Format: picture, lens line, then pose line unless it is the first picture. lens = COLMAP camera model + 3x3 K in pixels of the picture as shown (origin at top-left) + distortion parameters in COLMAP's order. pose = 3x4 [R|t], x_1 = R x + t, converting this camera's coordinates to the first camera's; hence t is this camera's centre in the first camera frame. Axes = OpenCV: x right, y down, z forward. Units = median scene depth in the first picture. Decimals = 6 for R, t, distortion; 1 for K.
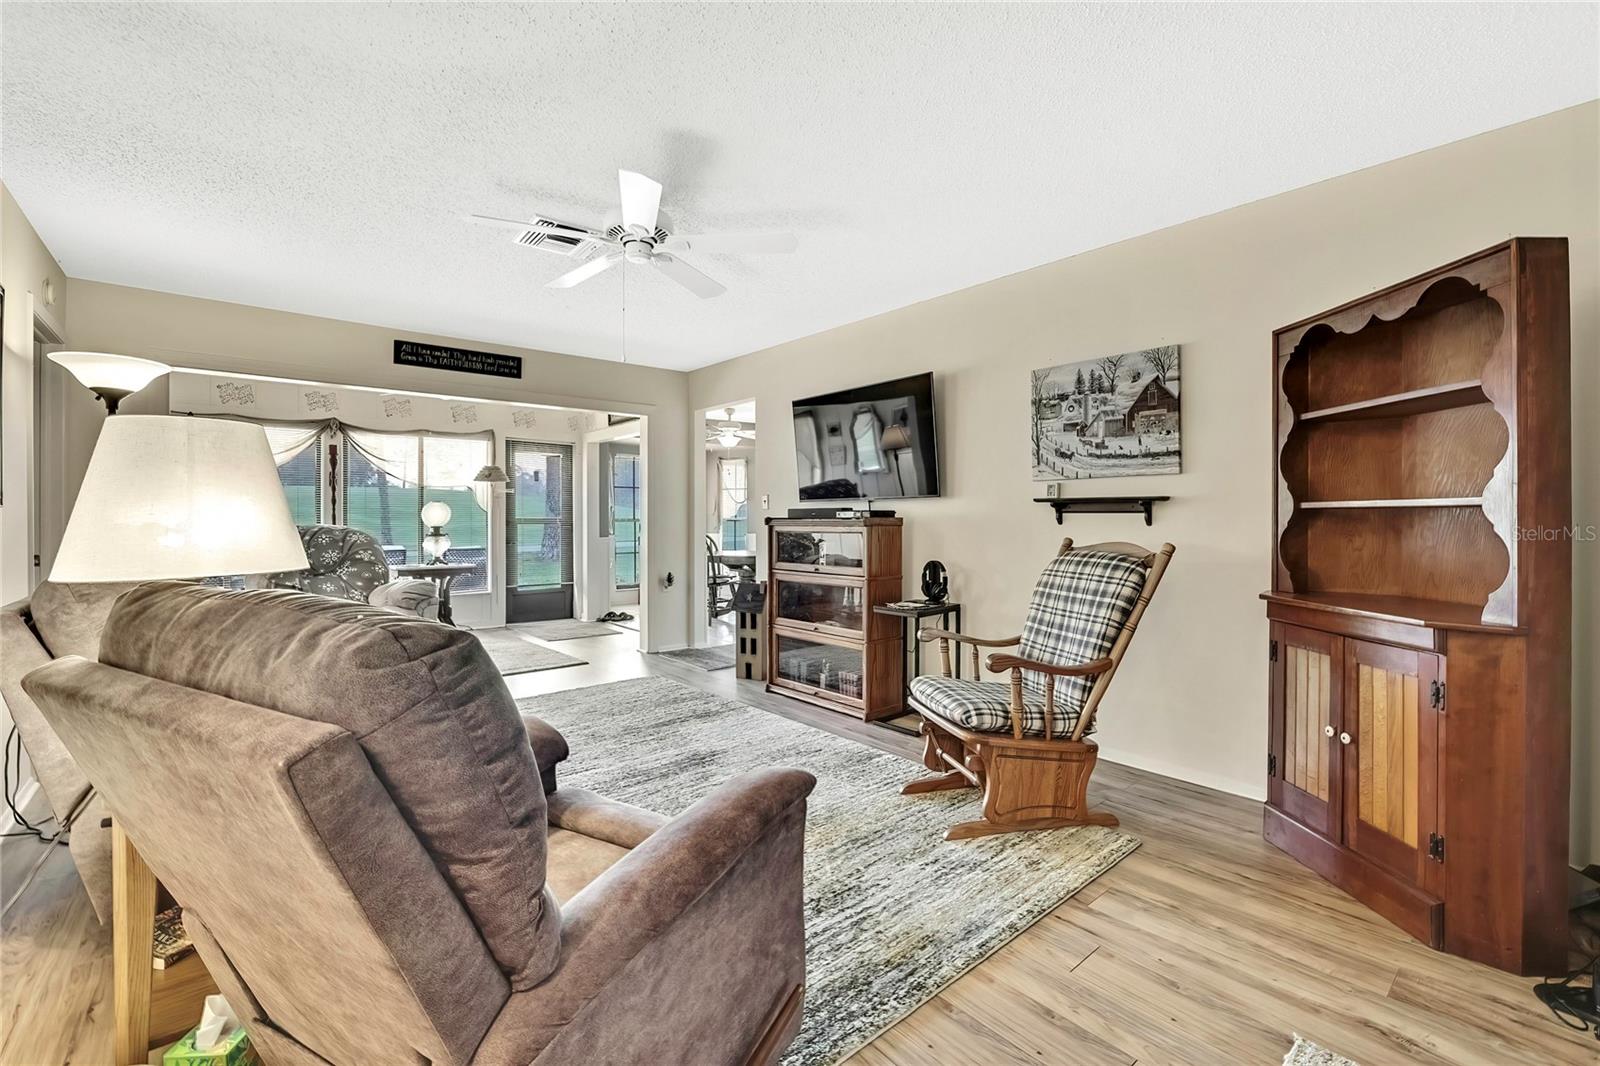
lens RADIAL K [[691.9, 0, 800.7], [0, 691.9, 502.1], [0, 0, 1]] dist [-0.014721, 0.001119]
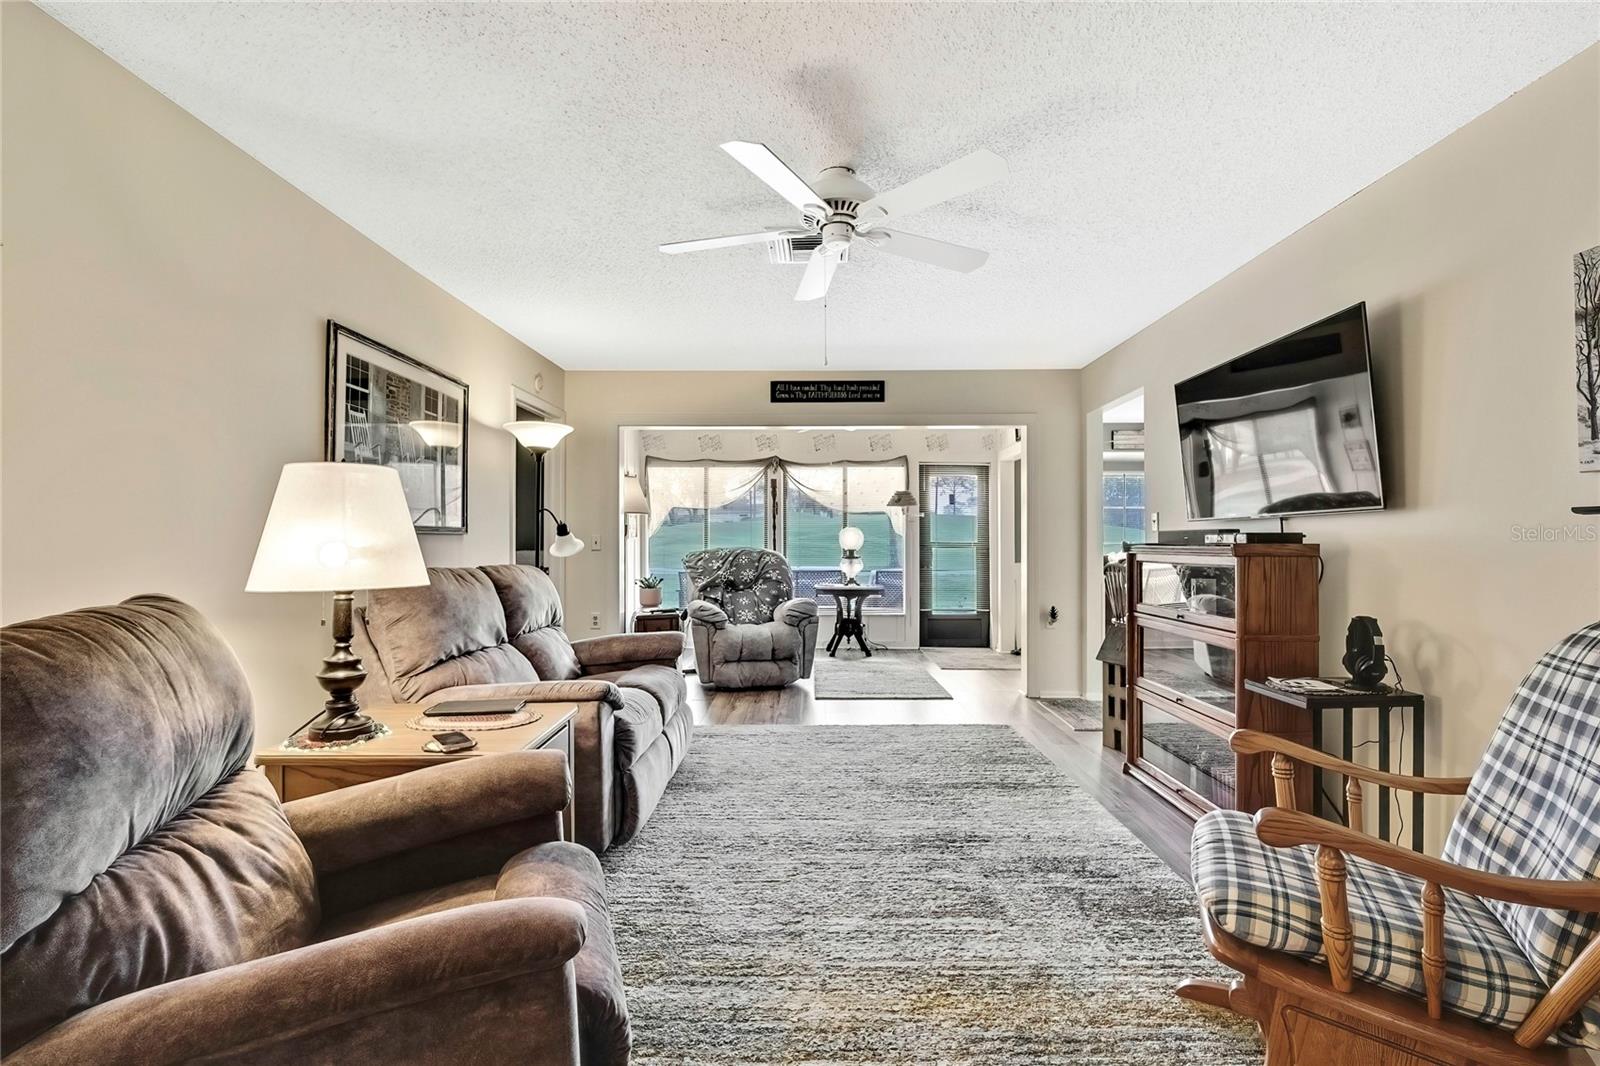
lens RADIAL K [[691.9, 0, 808.0], [0, 691.9, 525.8], [0, 0, 1]] dist [-0.014721, 0.001119]
pose [[0.750897, -0.012415, -0.660303, 0.172854], [0.012835, 0.999909, -0.004205, 0.002398], [0.660295, -0.005317, 0.750987, 0.183614]]
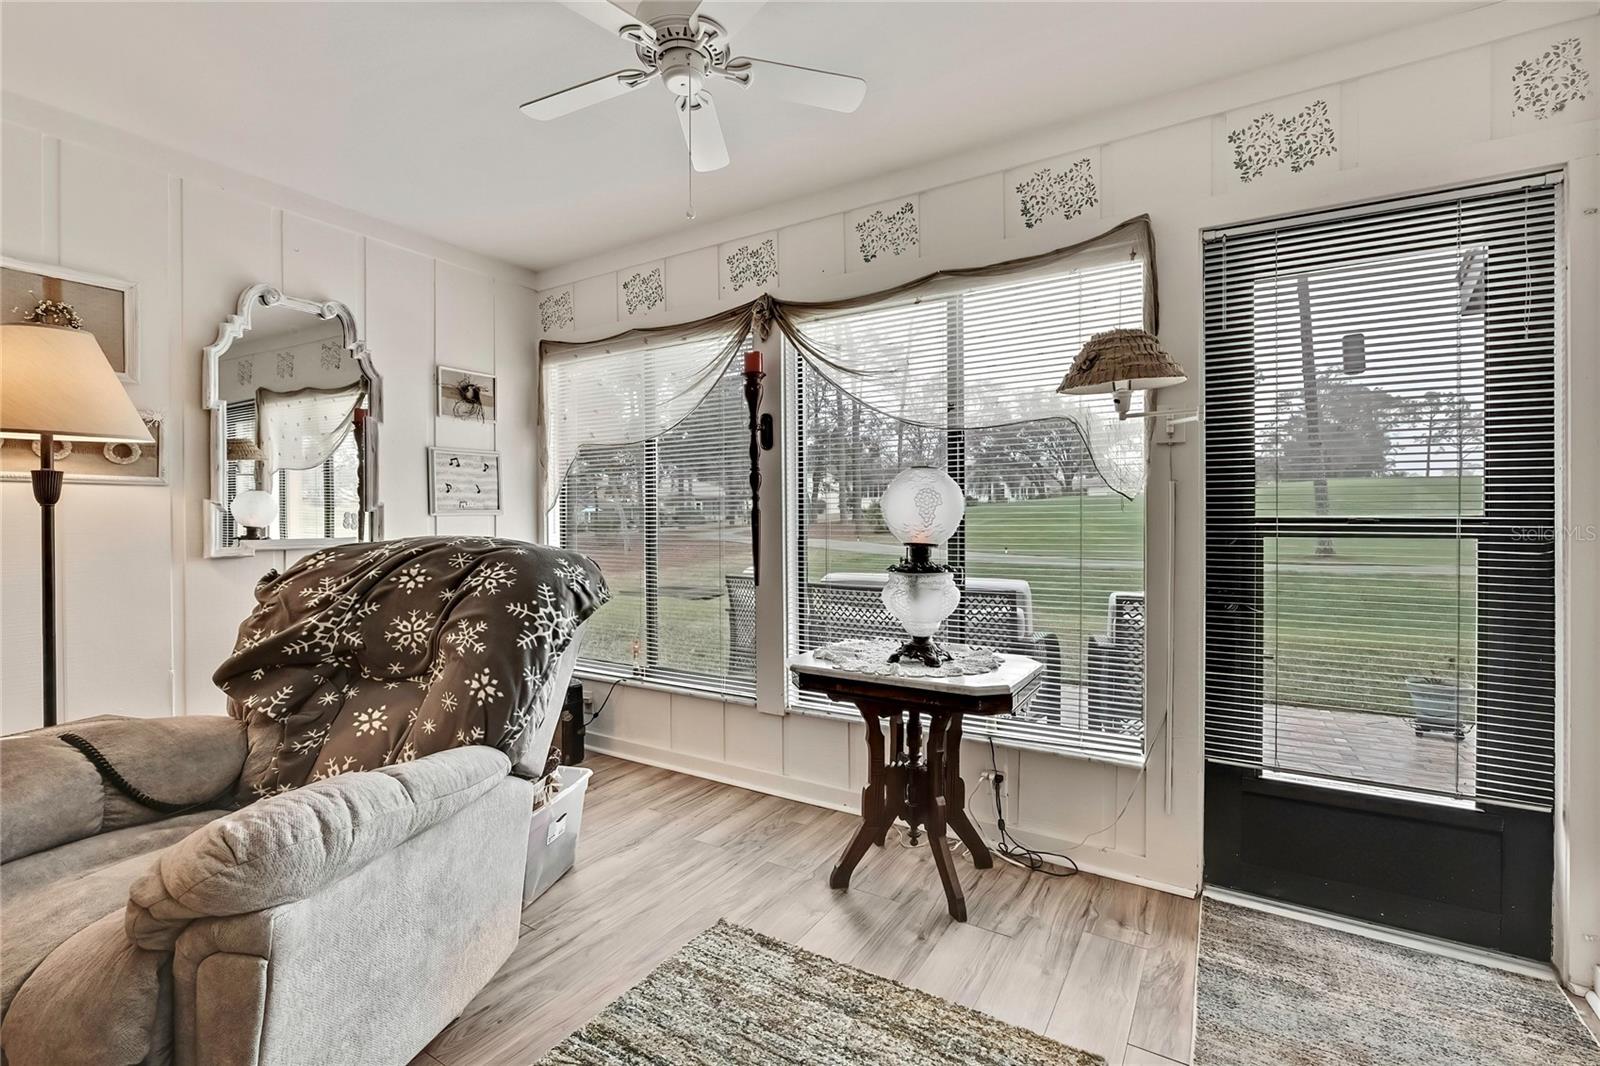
lens RADIAL K [[691.9, 0, 807.7], [0, 691.9, 518.4], [0, 0, 1]] dist [-0.014721, 0.001119]
pose [[0.286302, -0.003534, -0.958133, -0.294161], [0.027068, 0.999624, 0.004401, 0.026764], [0.957757, -0.027195, 0.286290, 1.096727]]
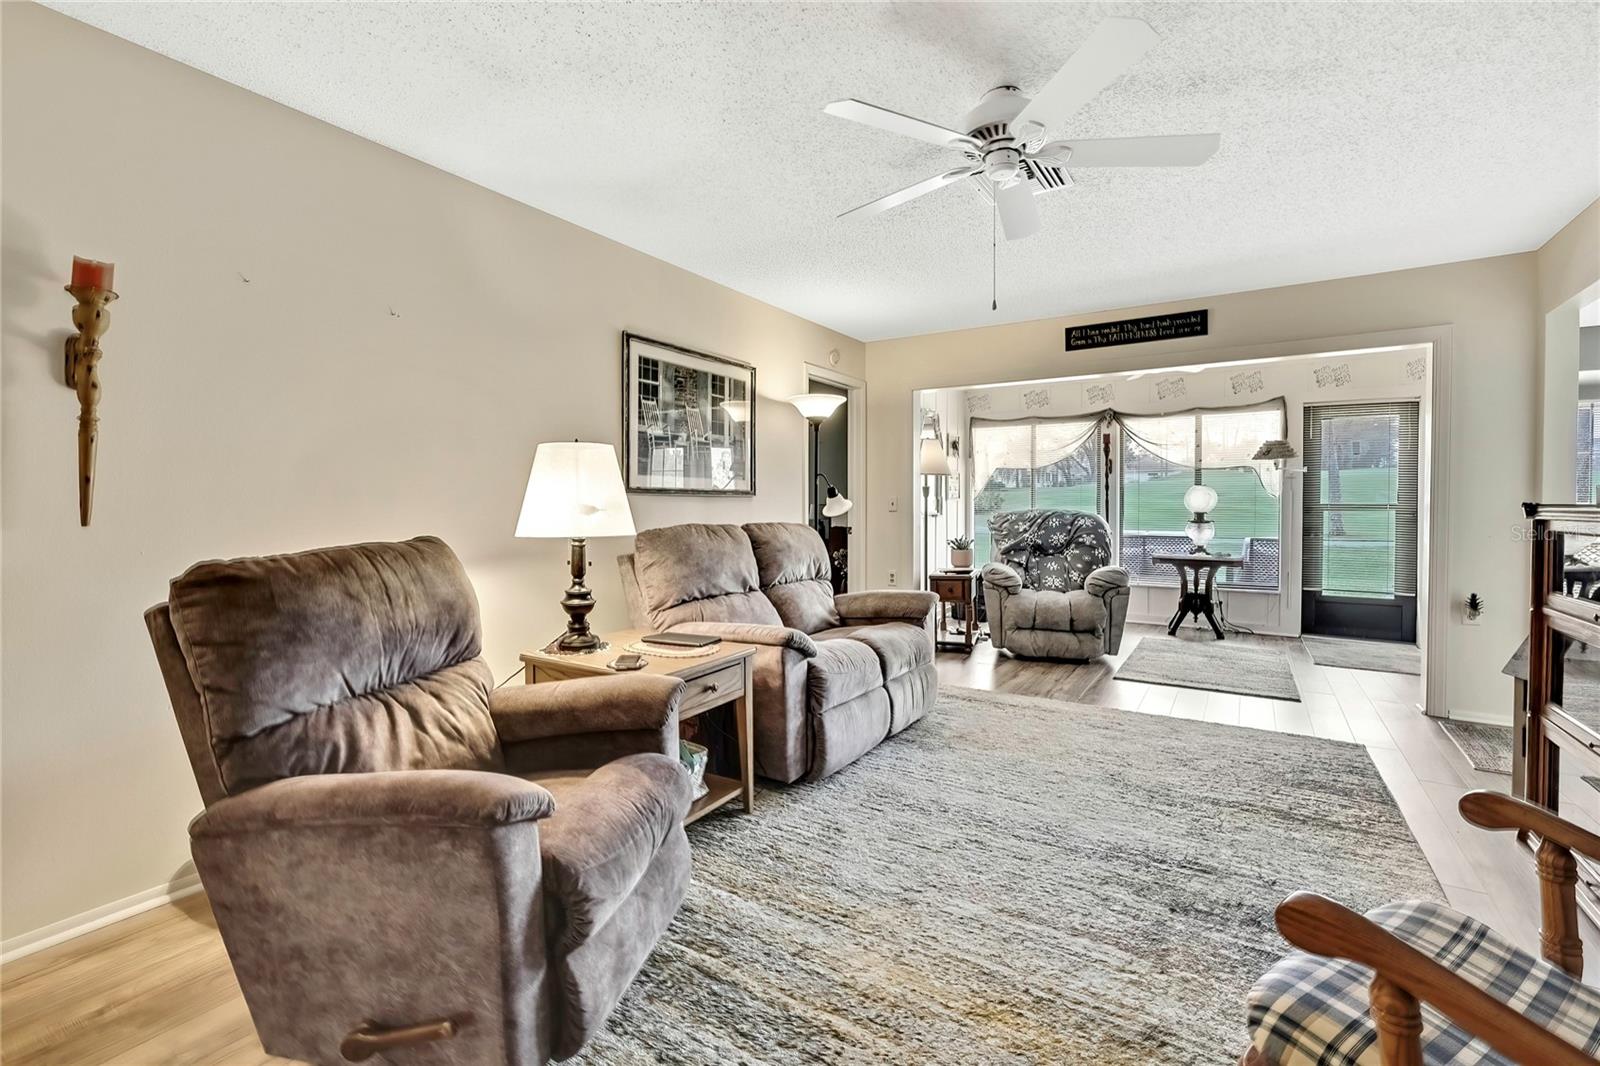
lens RADIAL K [[691.9, 0, 814.2], [0, 691.9, 506.8], [0, 0, 1]] dist [-0.014721, 0.001119]
pose [[0.283938, 0.006827, -0.958818, 0.259323], [0.021315, 0.999683, 0.013430, 0.006038], [0.958606, -0.024250, 0.283702, 0.319177]]
